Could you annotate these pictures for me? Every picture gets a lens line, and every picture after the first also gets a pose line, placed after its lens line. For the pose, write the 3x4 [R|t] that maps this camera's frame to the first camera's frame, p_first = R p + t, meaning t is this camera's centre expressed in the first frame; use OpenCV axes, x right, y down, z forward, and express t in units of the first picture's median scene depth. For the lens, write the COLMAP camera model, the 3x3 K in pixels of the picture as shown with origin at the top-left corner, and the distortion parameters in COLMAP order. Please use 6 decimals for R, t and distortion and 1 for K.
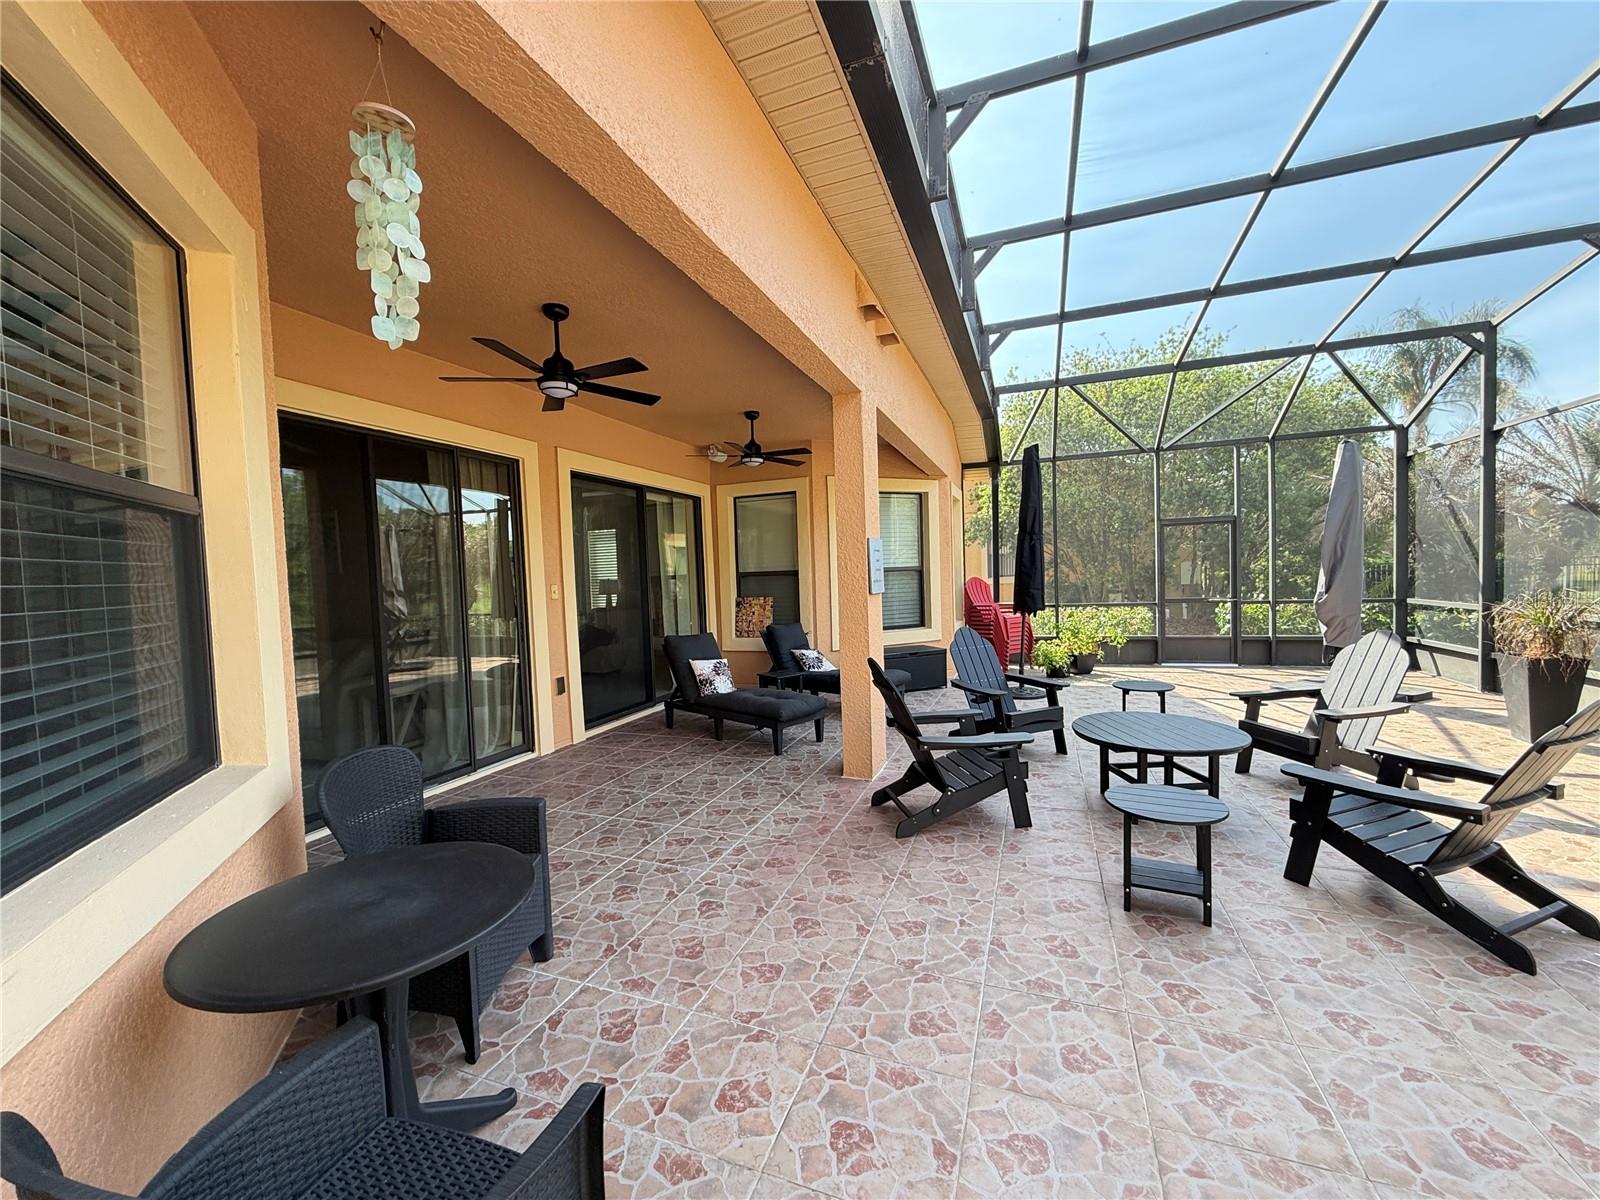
lens RADIAL K [[649.4, 0, 795.4], [0, 649.4, 601.5], [0, 0, 1]] dist [-0.003172, -0.000060]
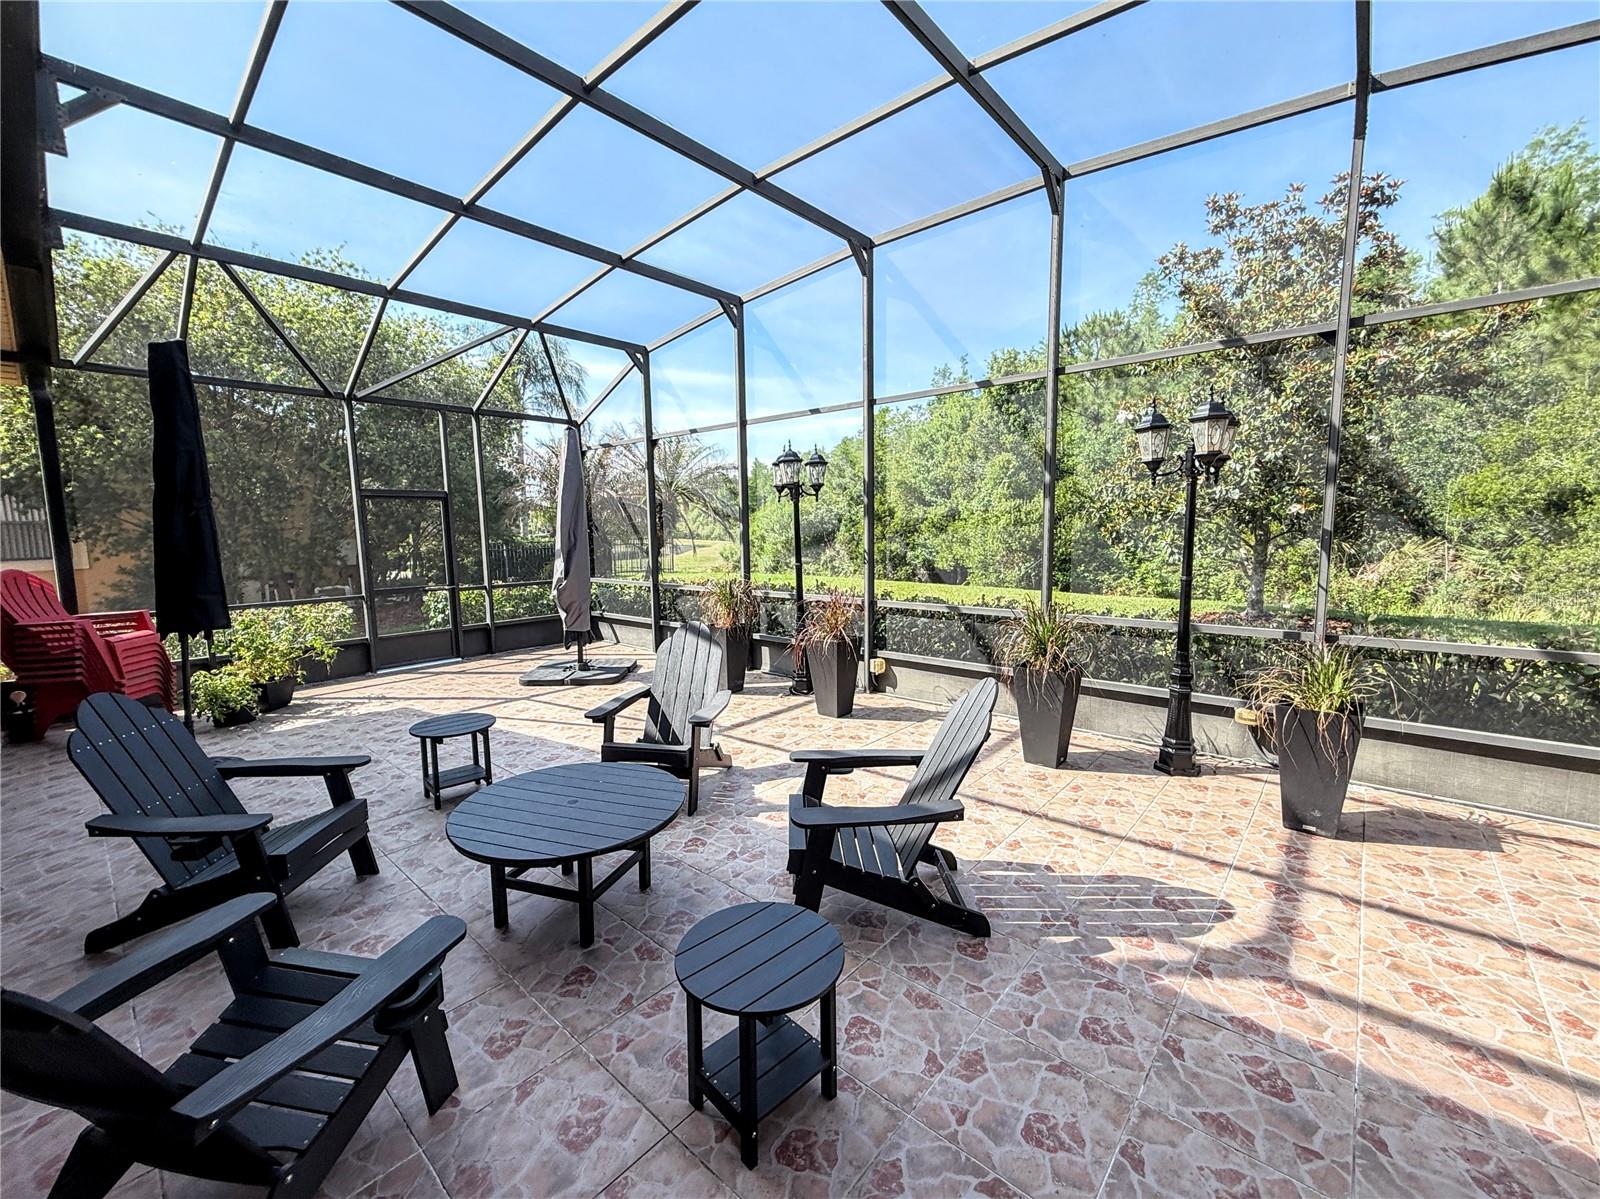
lens RADIAL K [[649.4, 0, 799.4], [0, 649.4, 606.8], [0, 0, 1]] dist [-0.003172, -0.000060]
pose [[0.345204, -0.085096, 0.934662, 0.003656], [0.037521, 0.996336, 0.076853, -0.028446], [-0.937777, 0.008539, 0.347132, 0.262314]]
